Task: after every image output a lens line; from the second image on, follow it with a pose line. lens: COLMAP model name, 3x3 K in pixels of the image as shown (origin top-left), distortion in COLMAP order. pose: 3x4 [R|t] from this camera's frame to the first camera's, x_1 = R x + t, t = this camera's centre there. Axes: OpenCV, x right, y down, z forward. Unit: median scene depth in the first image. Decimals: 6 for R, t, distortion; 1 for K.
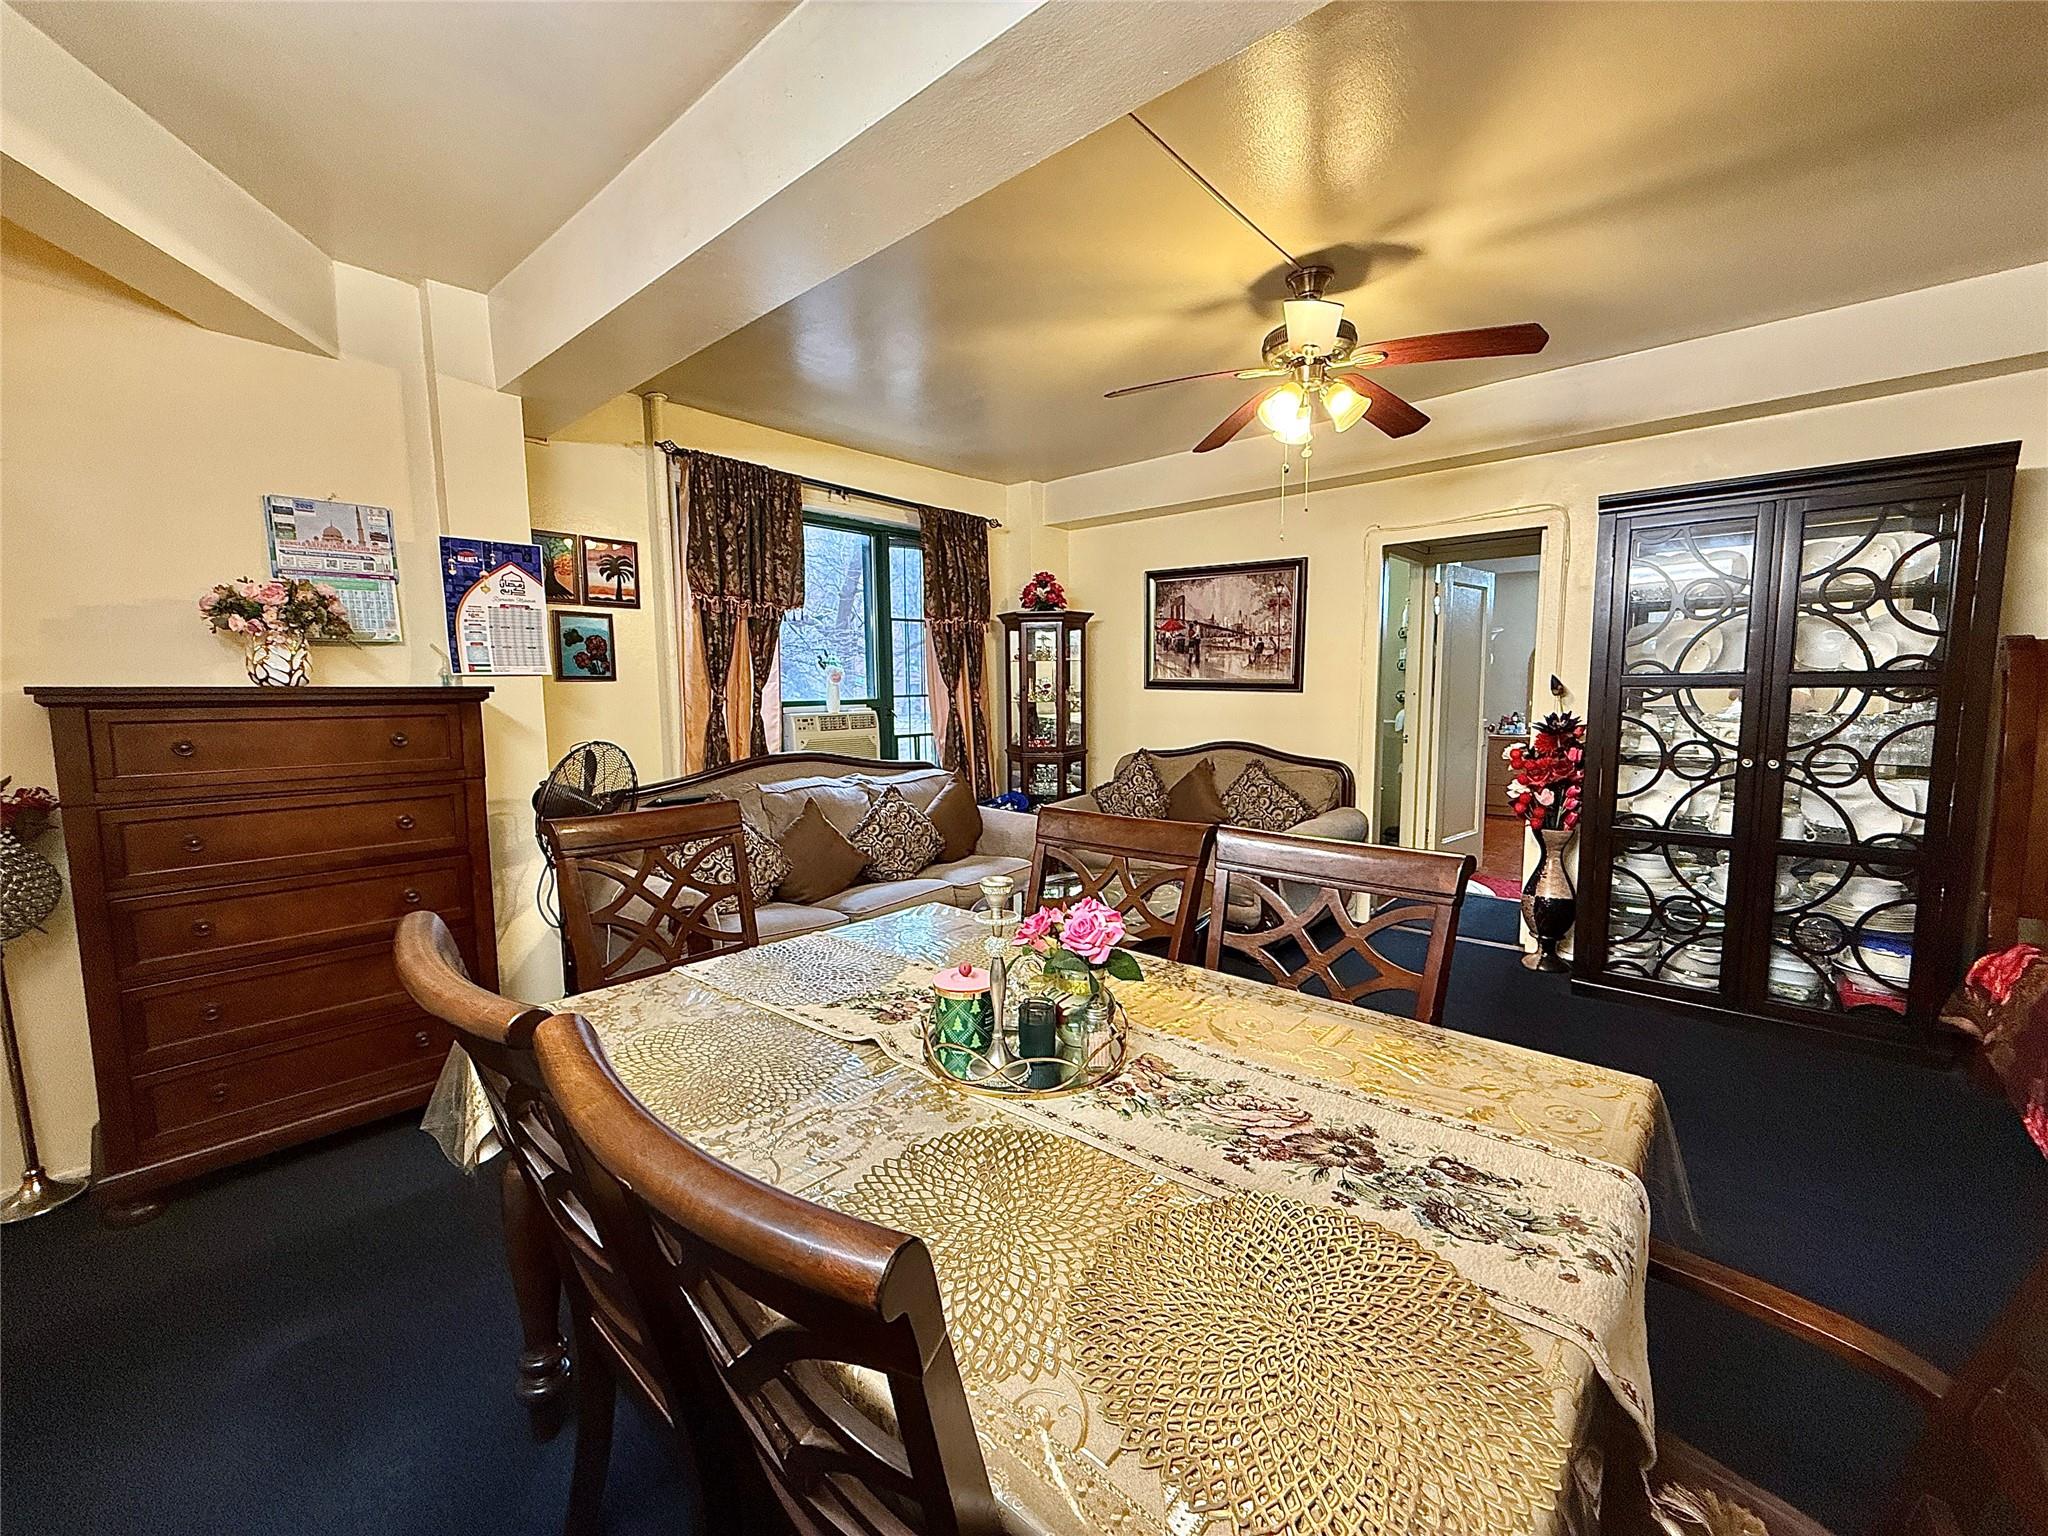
lens RADIAL K [[820.0, 0, 1024.0], [0, 820.0, 768.0], [0, 0, 1]] dist [0.000667, 0.000033]
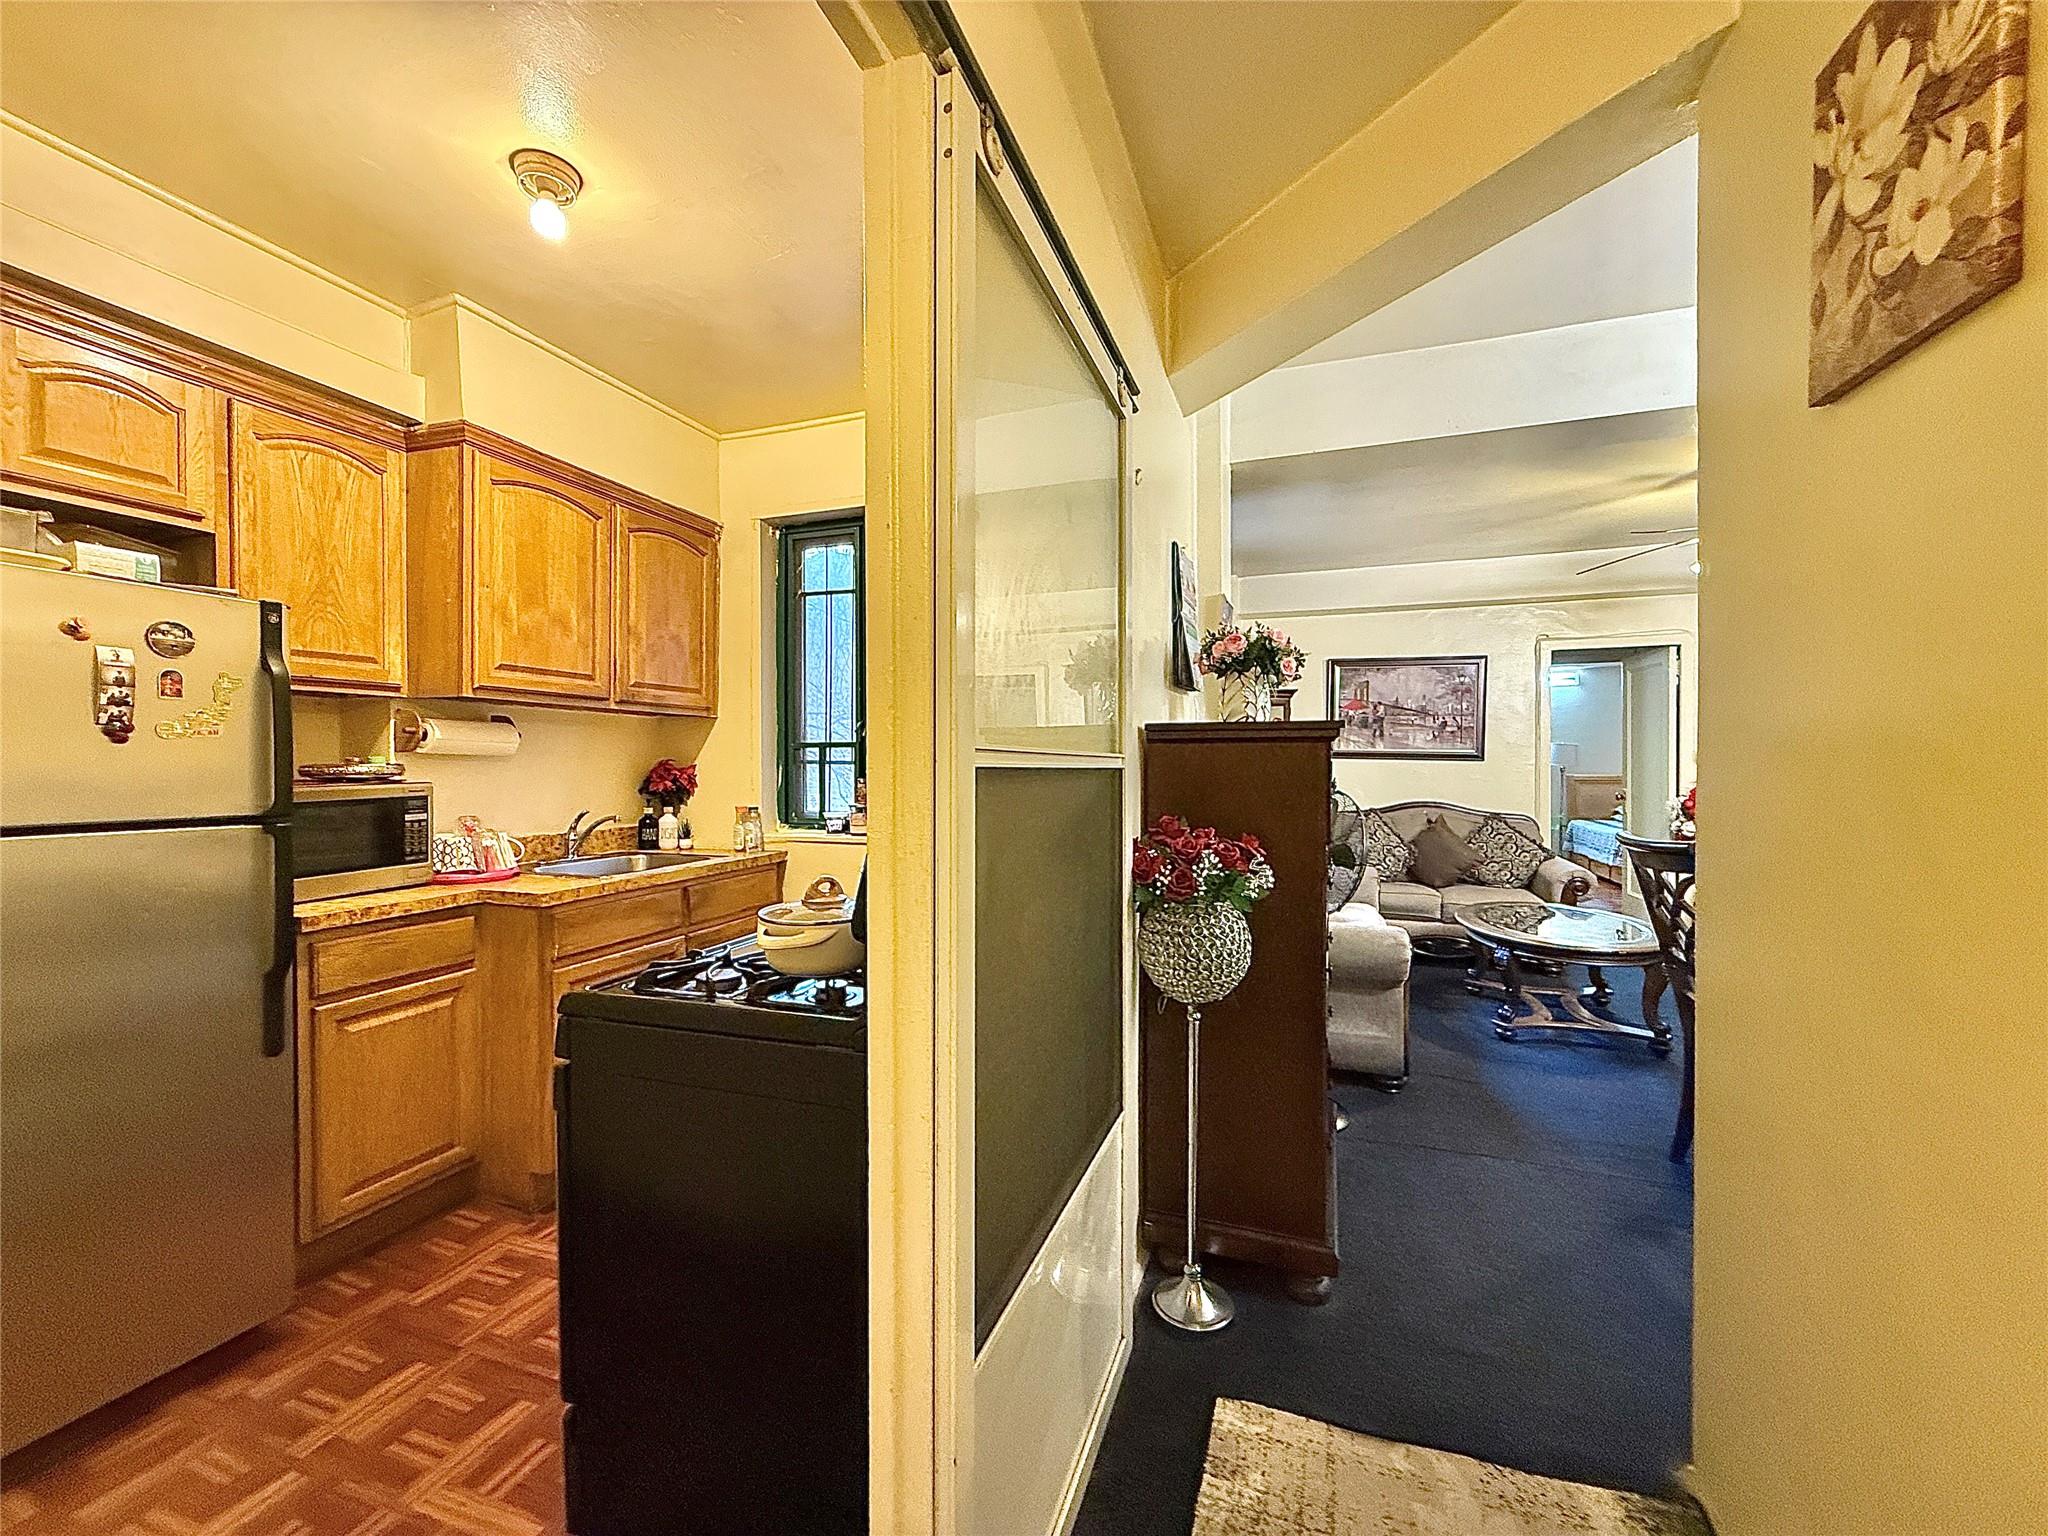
lens RADIAL K [[820.0, 0, 1024.0], [0, 820.0, 768.0], [0, 0, 1]] dist [0.000667, 0.000033]
pose [[0.931877, 0.006648, 0.362713, -0.948722], [0.029822, 0.995044, -0.094855, 0.020569], [-0.361546, 0.099210, 0.927061, 0.111958]]
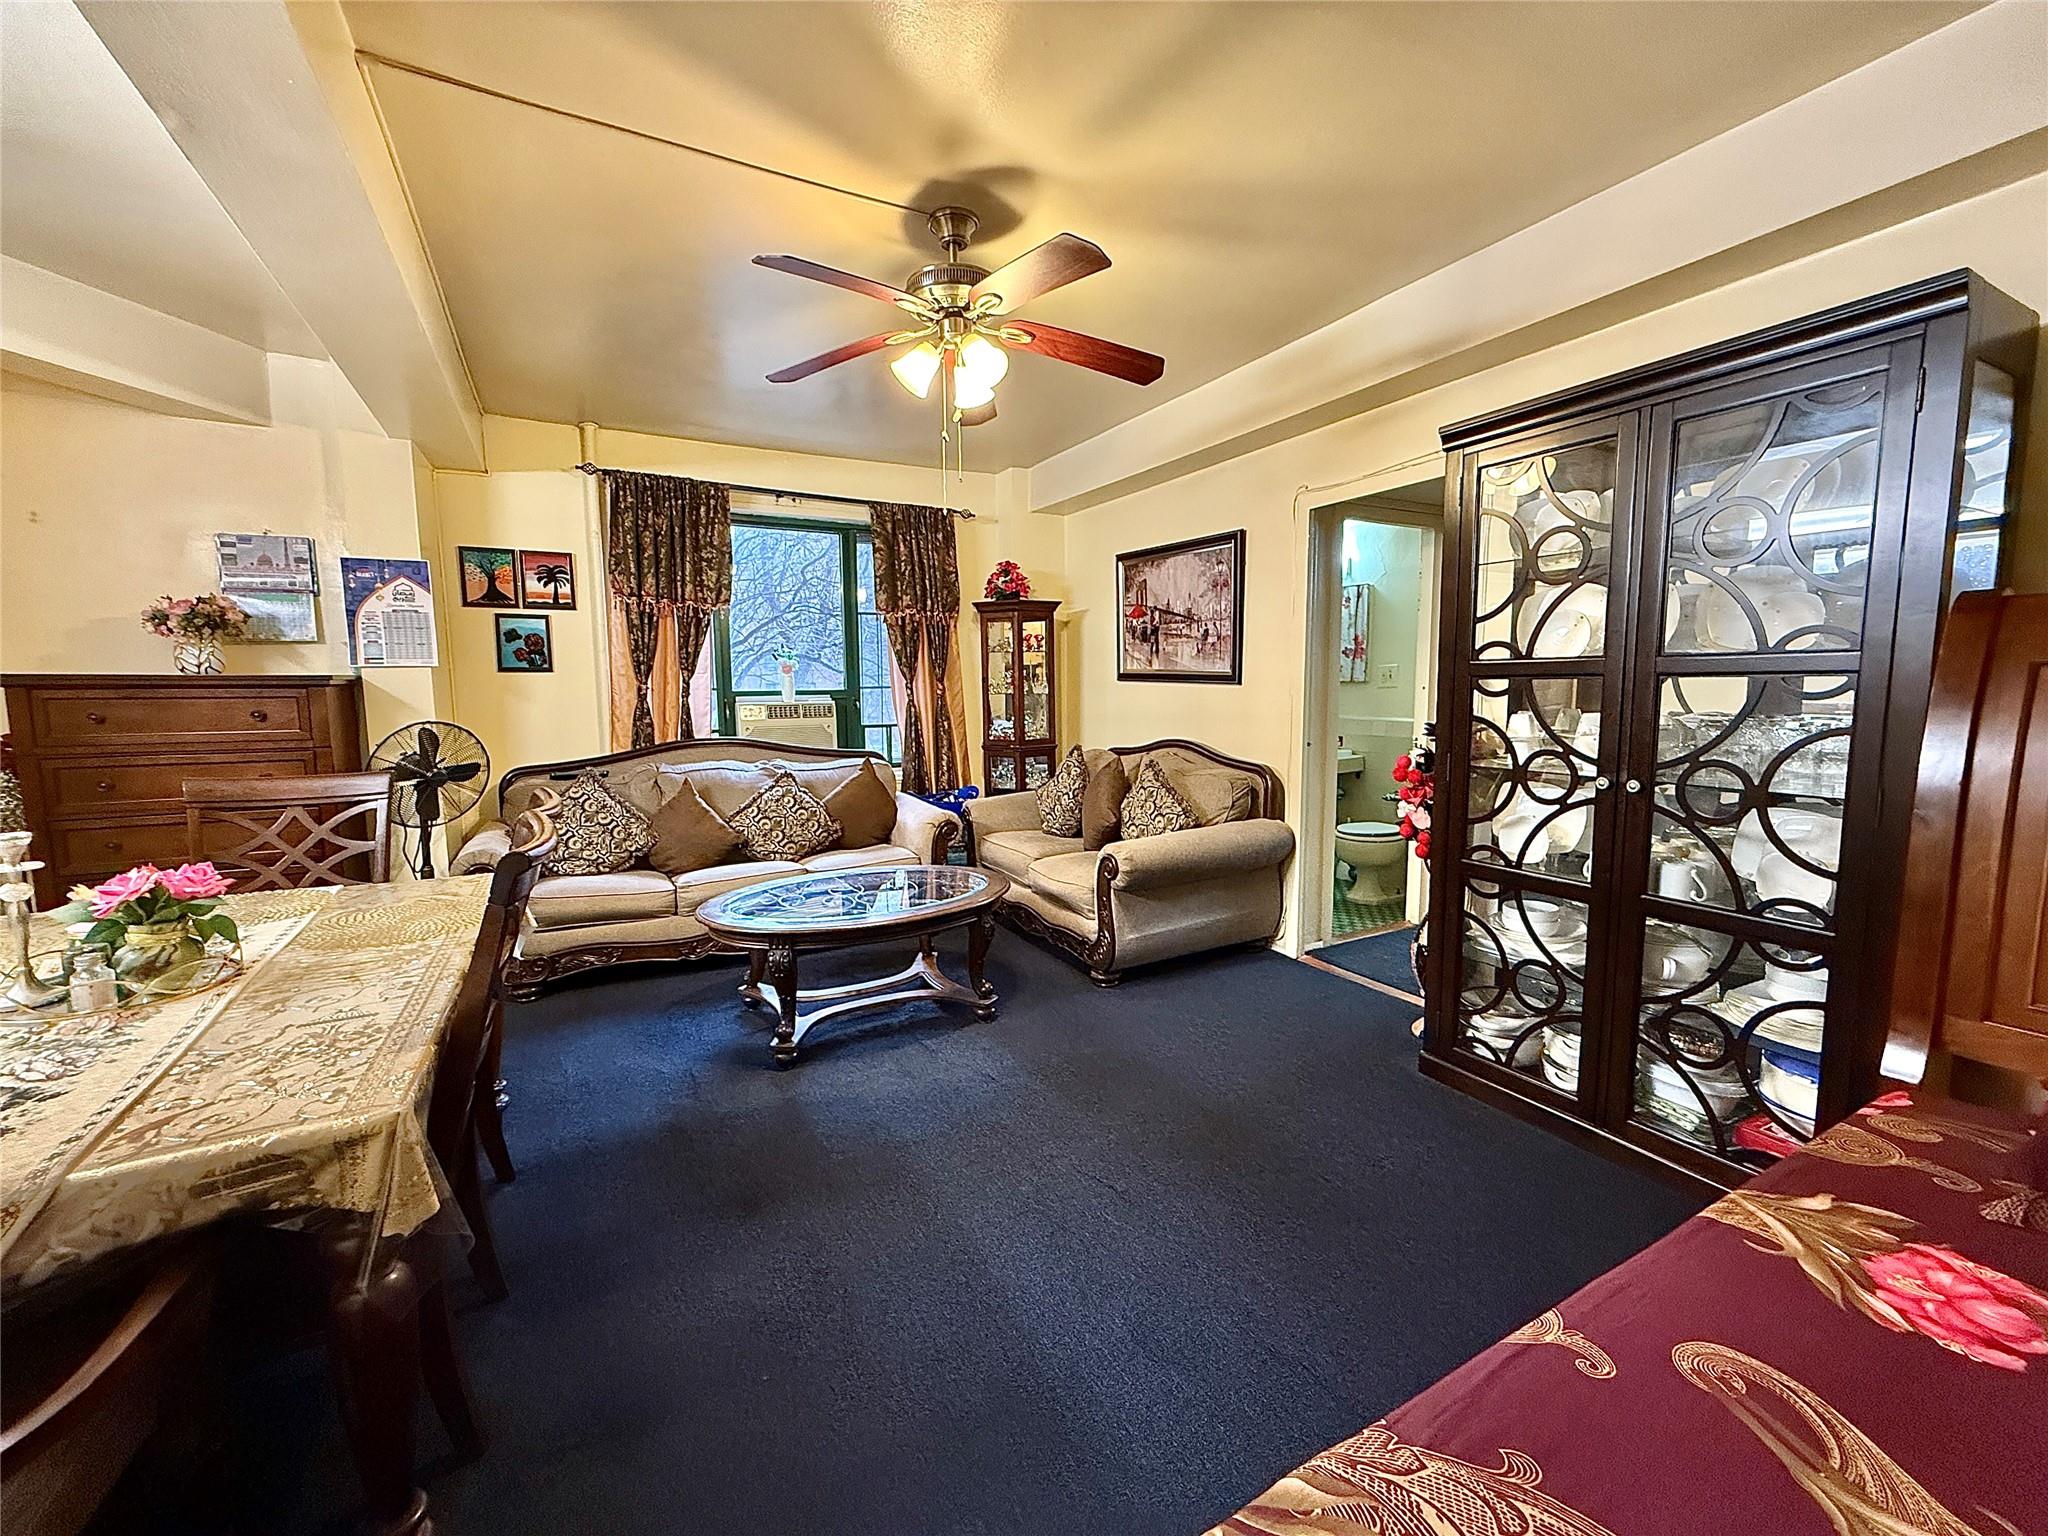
lens RADIAL K [[820.0, 0, 1024.0], [0, 820.0, 768.0], [0, 0, 1]] dist [0.000667, 0.000033]
pose [[0.936475, 0.038677, -0.348595, 0.529413], [-0.036759, 0.999251, 0.012118, -0.007455], [0.348802, 0.001466, 0.937195, 0.127230]]
